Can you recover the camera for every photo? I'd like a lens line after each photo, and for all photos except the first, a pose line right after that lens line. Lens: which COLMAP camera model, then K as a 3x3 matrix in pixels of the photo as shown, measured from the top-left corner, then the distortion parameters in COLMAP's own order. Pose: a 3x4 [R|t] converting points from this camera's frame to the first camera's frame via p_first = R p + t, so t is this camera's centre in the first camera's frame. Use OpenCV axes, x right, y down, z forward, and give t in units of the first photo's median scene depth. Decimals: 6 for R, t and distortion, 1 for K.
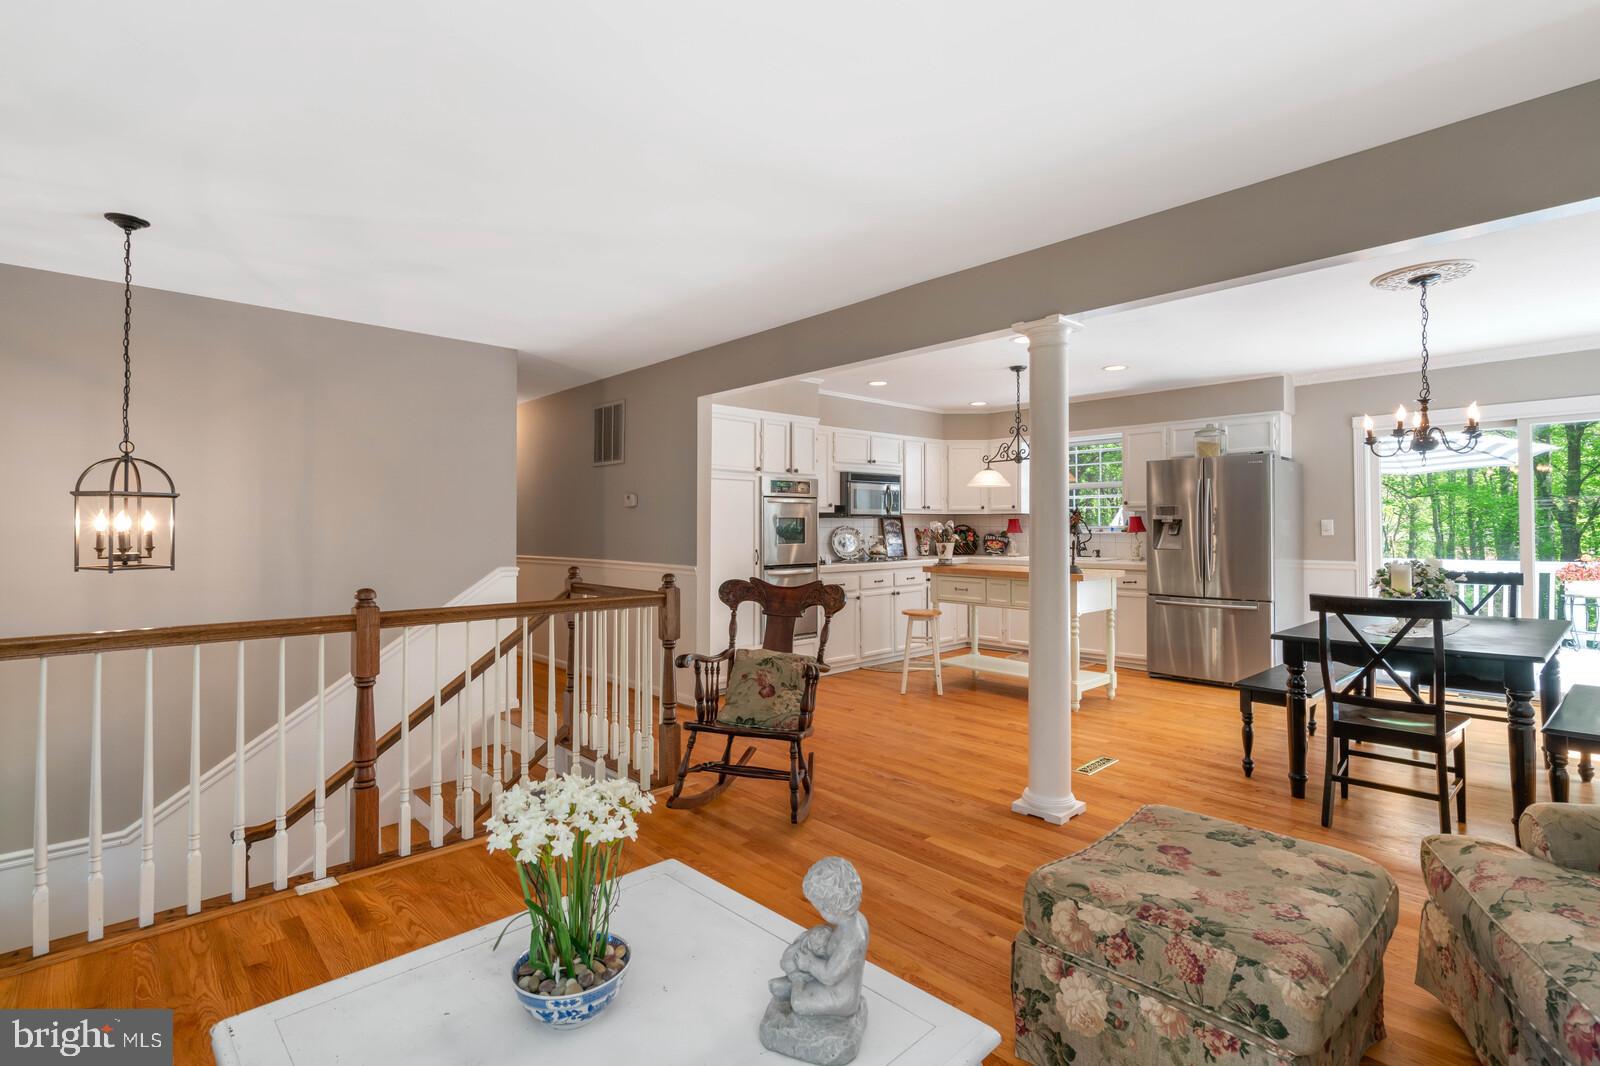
lens RADIAL K [[758.3, 0, 796.8], [0, 758.3, 525.4], [0, 0, 1]] dist [-0.003005, 0.000864]
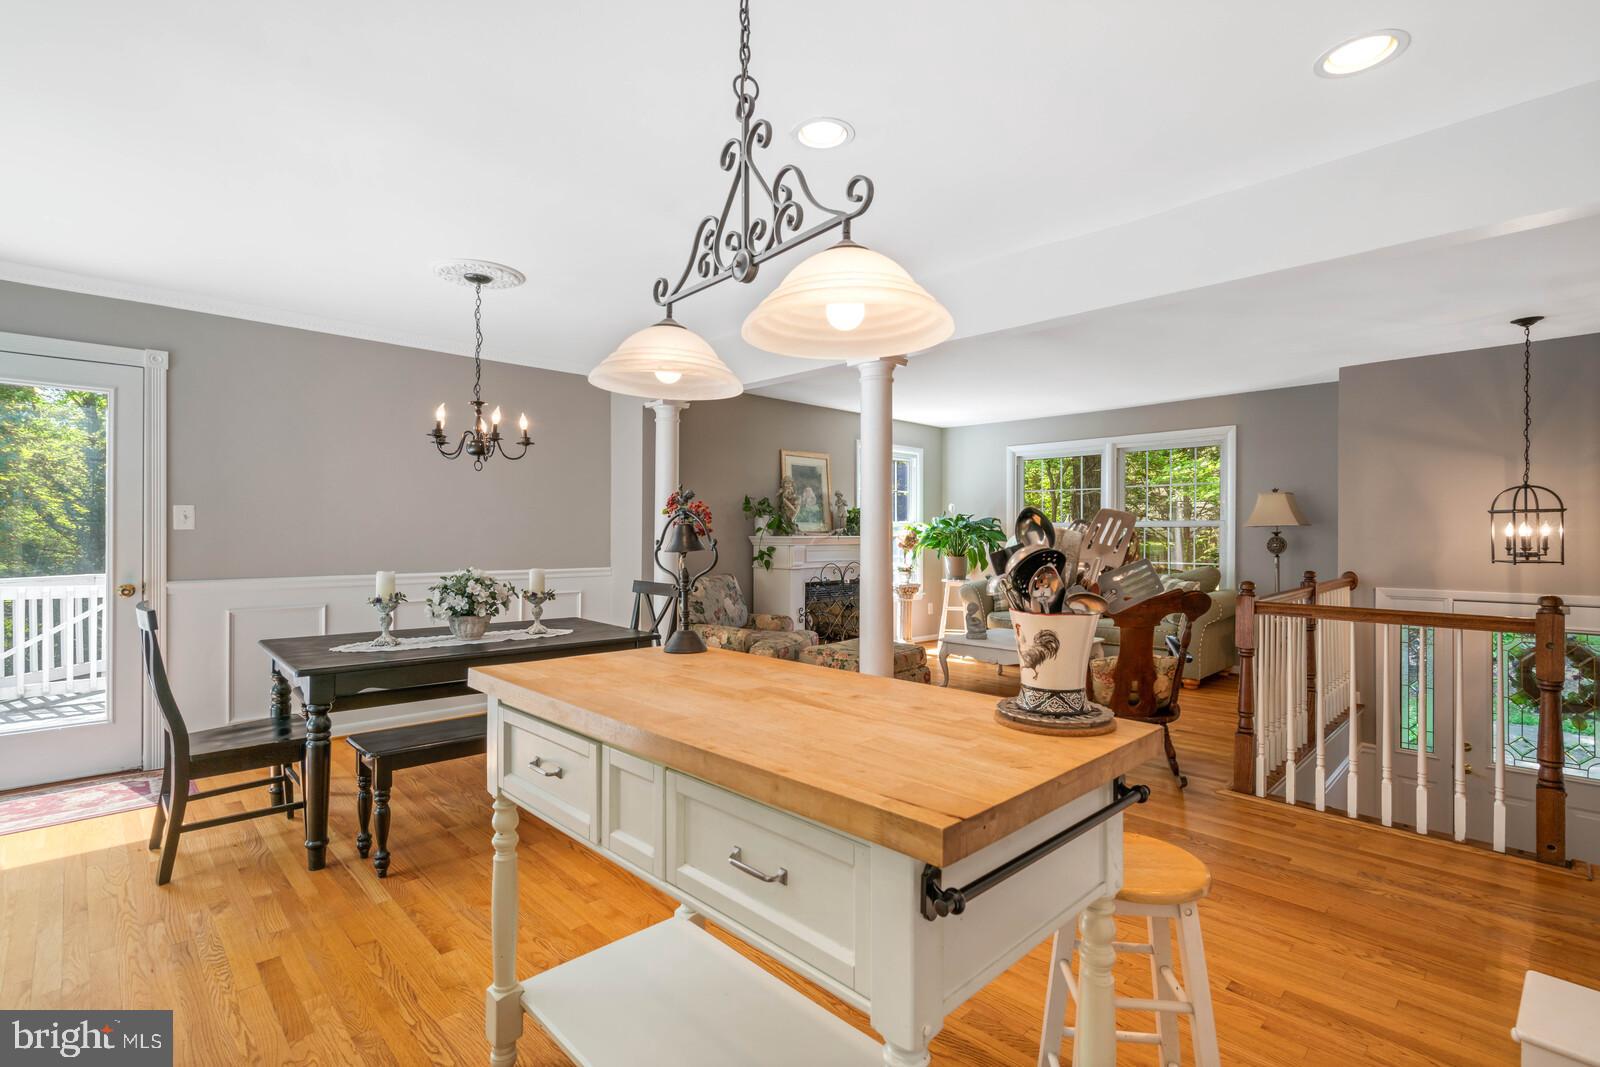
lens RADIAL K [[750.2, 0, 793.3], [0, 750.2, 532.5], [0, 0, 1]] dist [-0.000014, 0.000288]
pose [[-0.999710, -0.000877, -0.024049, 0.282151], [-0.000864, 0.999999, -0.000562, 0.001026], [0.024049, -0.000541, -0.999711, 1.241791]]
